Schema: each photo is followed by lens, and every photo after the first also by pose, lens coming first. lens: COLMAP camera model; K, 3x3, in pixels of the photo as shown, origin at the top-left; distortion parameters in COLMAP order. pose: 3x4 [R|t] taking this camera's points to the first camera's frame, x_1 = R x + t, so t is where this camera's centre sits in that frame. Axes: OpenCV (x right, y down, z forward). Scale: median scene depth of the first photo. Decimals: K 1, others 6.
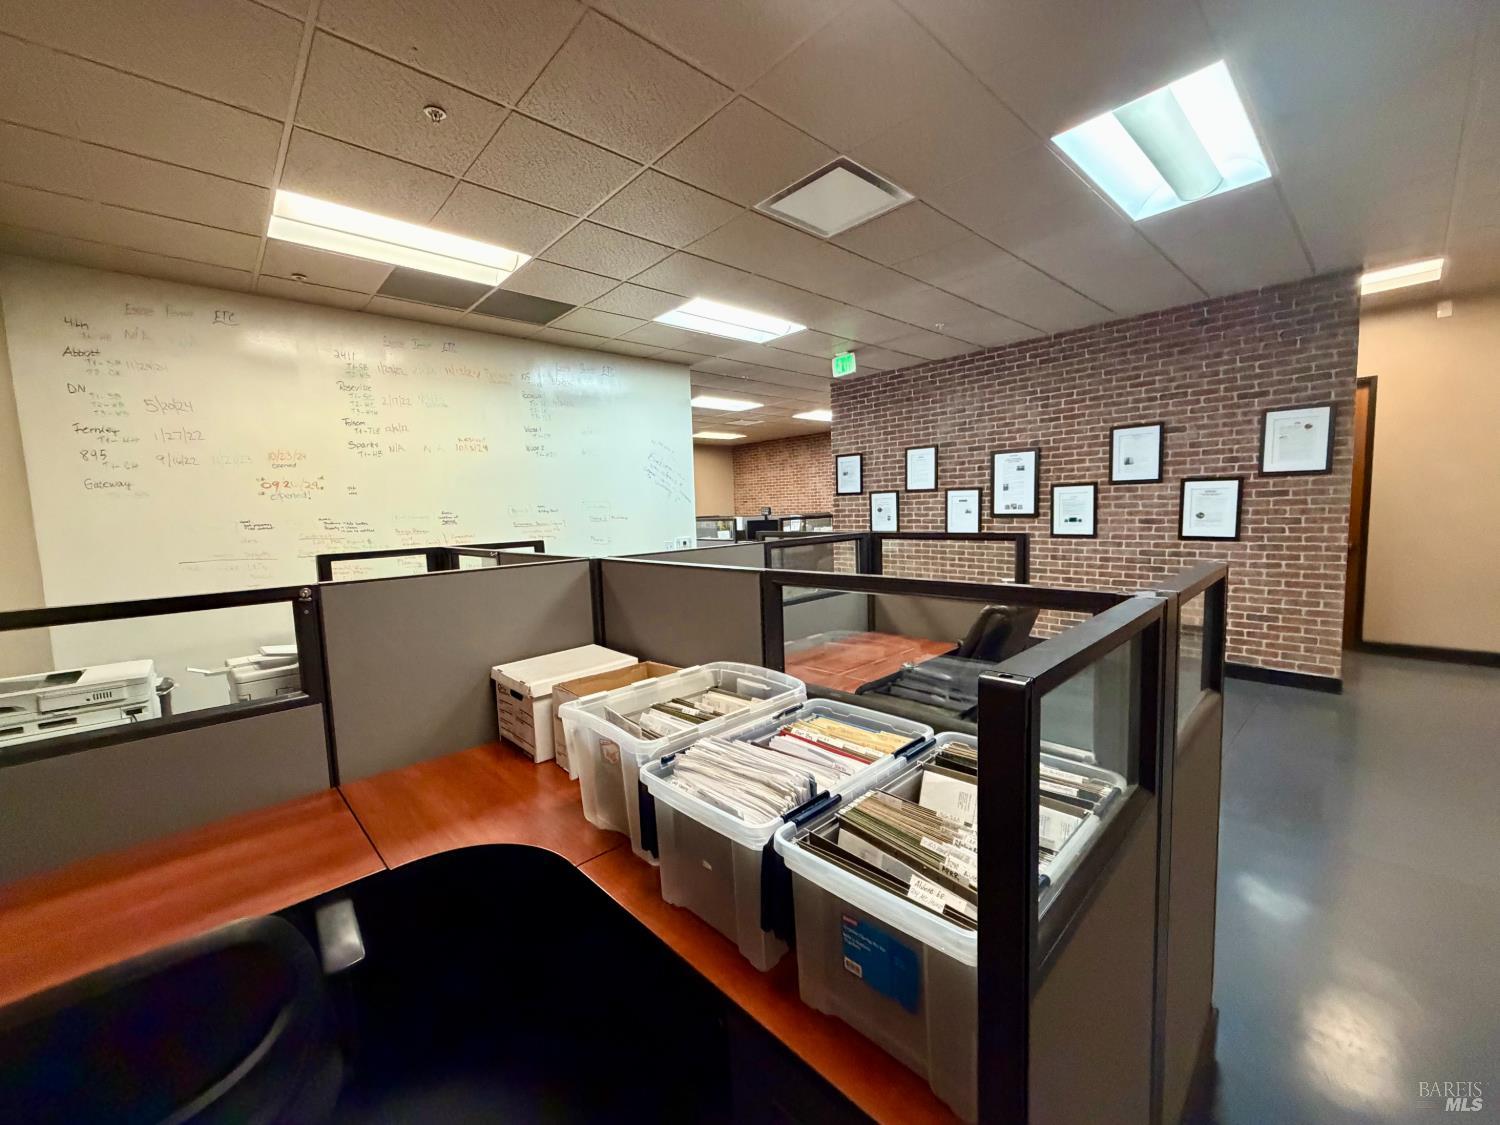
lens RADIAL K [[602.7, 0, 750.0], [0, 602.7, 562.5], [0, 0, 1]] dist [0.000464, 0.000053]
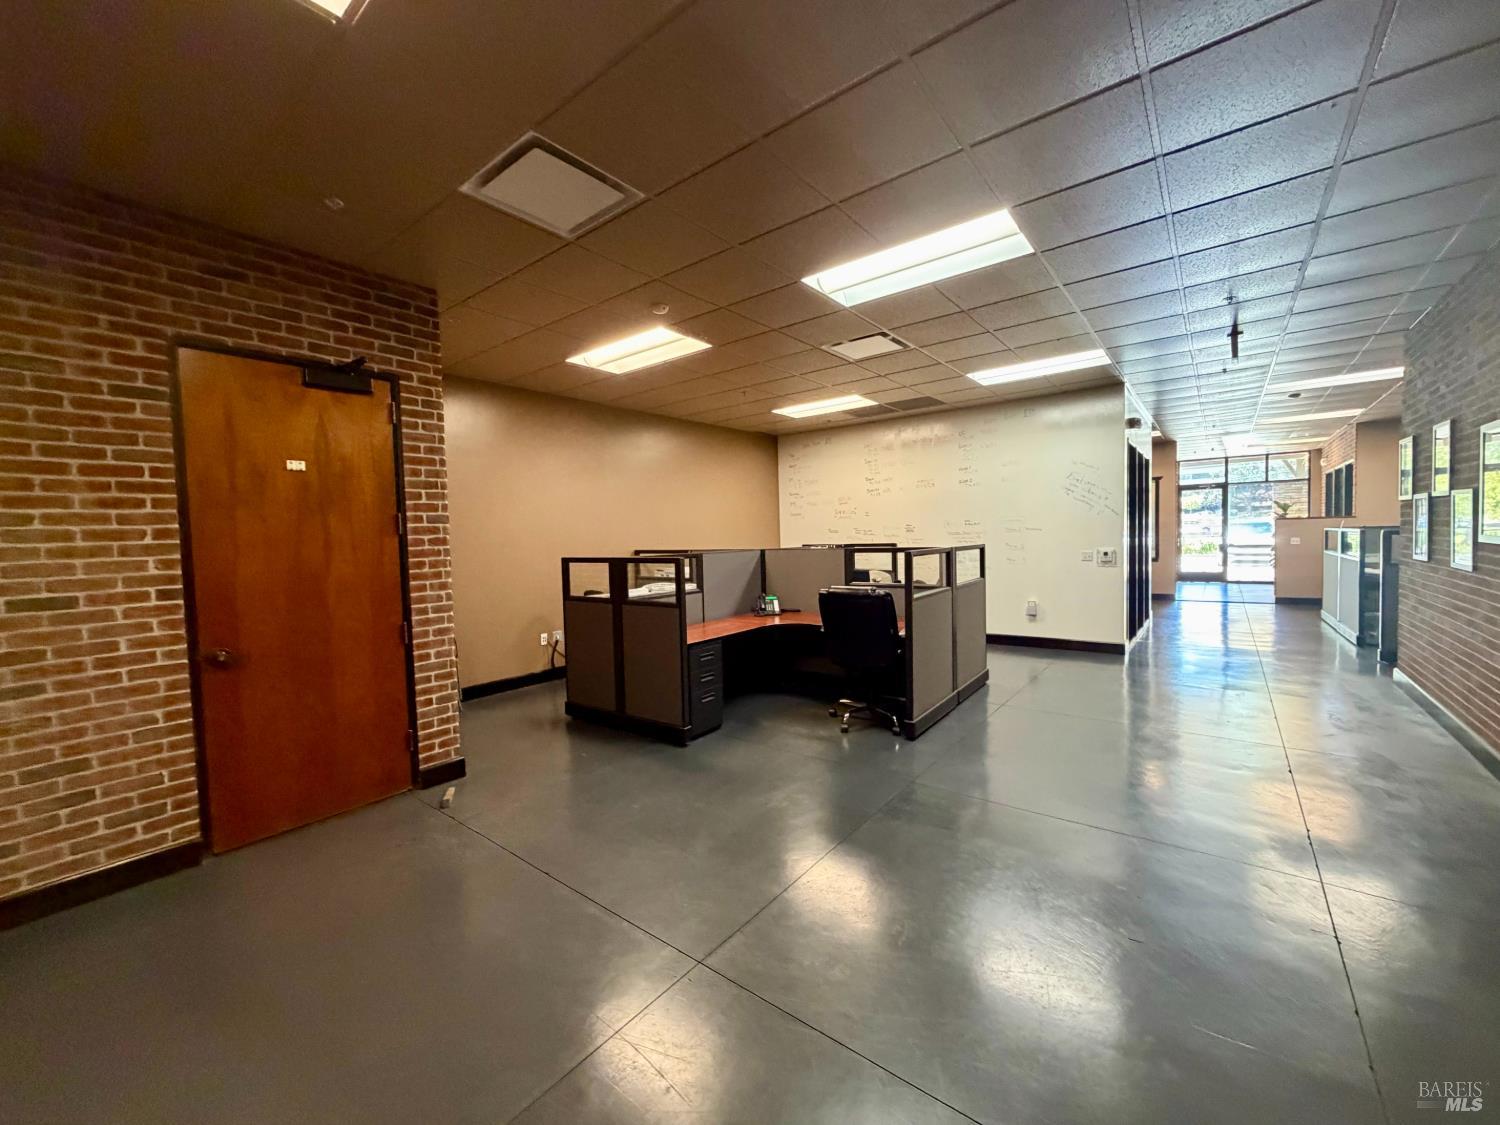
lens RADIAL K [[602.7, 0, 750.0], [0, 602.7, 562.5], [0, 0, 1]] dist [0.000464, 0.000053]
pose [[0.155462, 0.077265, -0.984815, 1.255533], [-0.065617, 0.995542, 0.067749, -0.072009], [0.985660, 0.054088, 0.159839, 0.327317]]
